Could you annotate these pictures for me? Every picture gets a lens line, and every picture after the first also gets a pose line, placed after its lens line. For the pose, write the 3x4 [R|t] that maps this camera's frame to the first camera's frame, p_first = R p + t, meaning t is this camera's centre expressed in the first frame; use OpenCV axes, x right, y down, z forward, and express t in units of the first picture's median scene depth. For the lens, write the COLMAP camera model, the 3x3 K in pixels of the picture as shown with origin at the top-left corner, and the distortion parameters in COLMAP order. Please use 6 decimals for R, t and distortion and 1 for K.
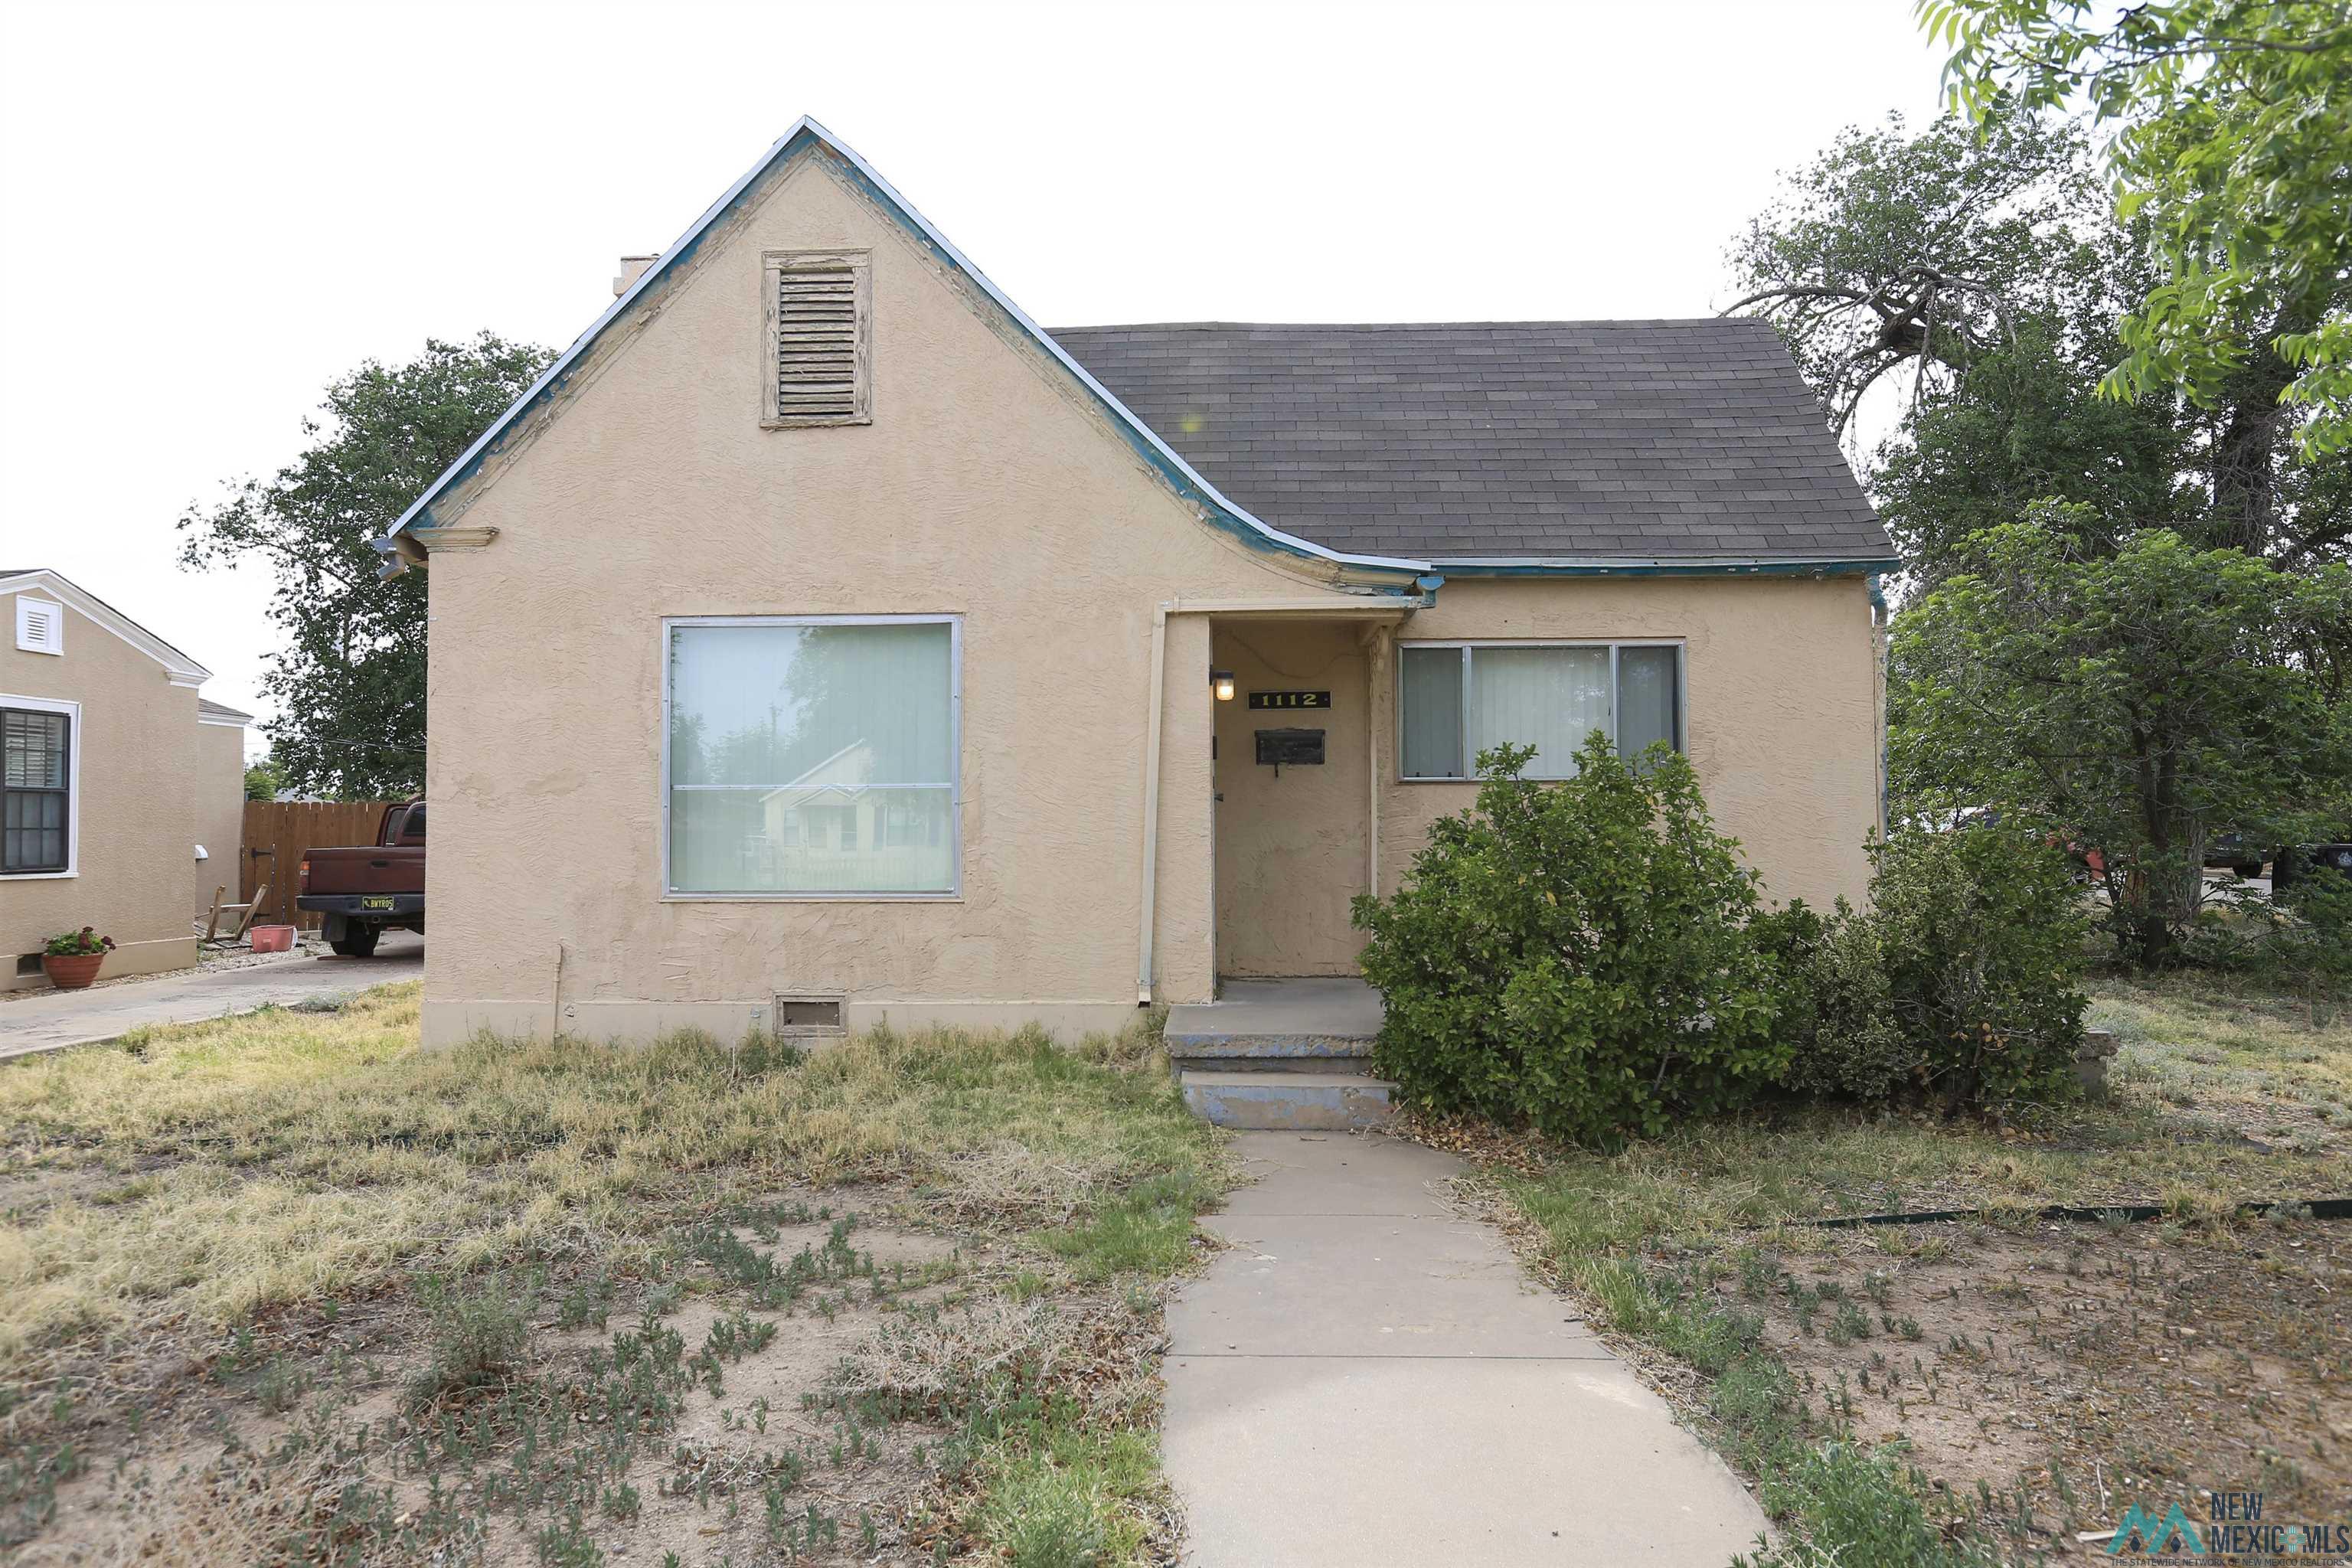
lens RADIAL K [[1534.8, 0, 1176.0], [0, 1534.8, 784.0], [0, 0, 1]] dist [-0.006751, -0.000339]
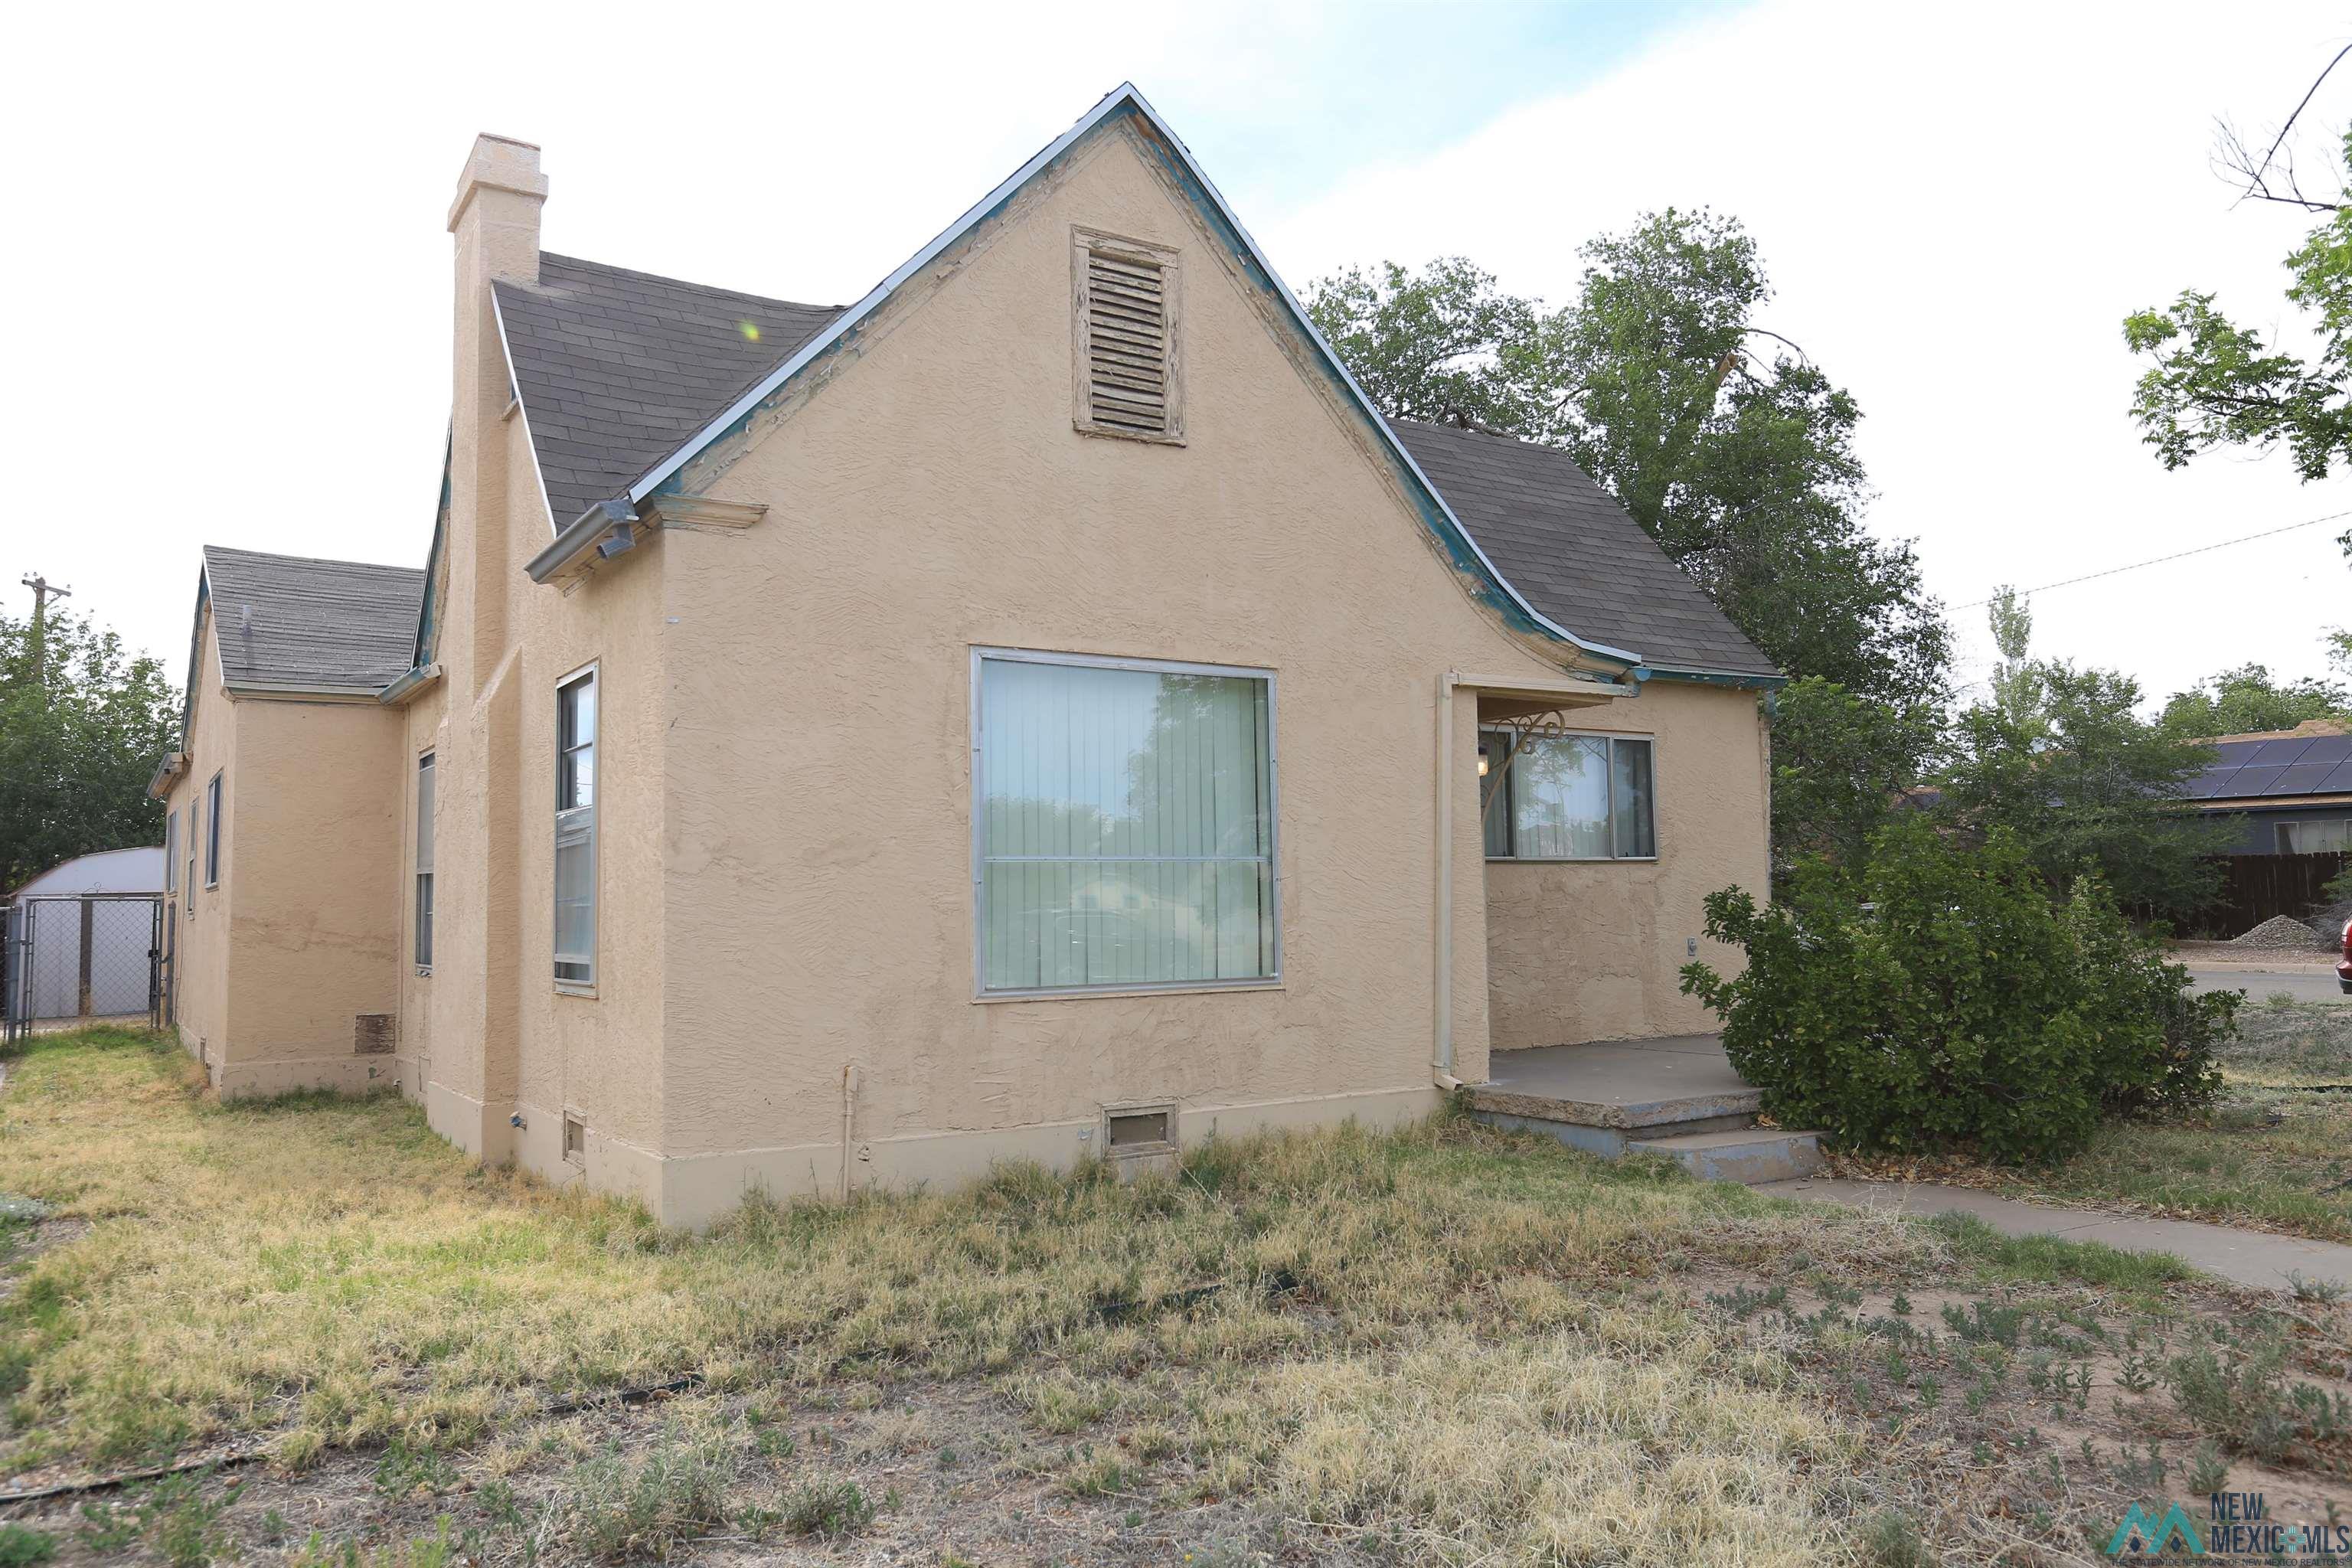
lens RADIAL K [[1729.4, 0, 1176.0], [0, 1729.4, 784.0], [0, 0, 1]] dist [0.000372, -0.000375]
pose [[0.802137, 0.034454, 0.596146, -0.785043], [-0.001681, 0.998460, -0.055444, 0.013153], [-0.597138, 0.043472, 0.800959, 0.217652]]
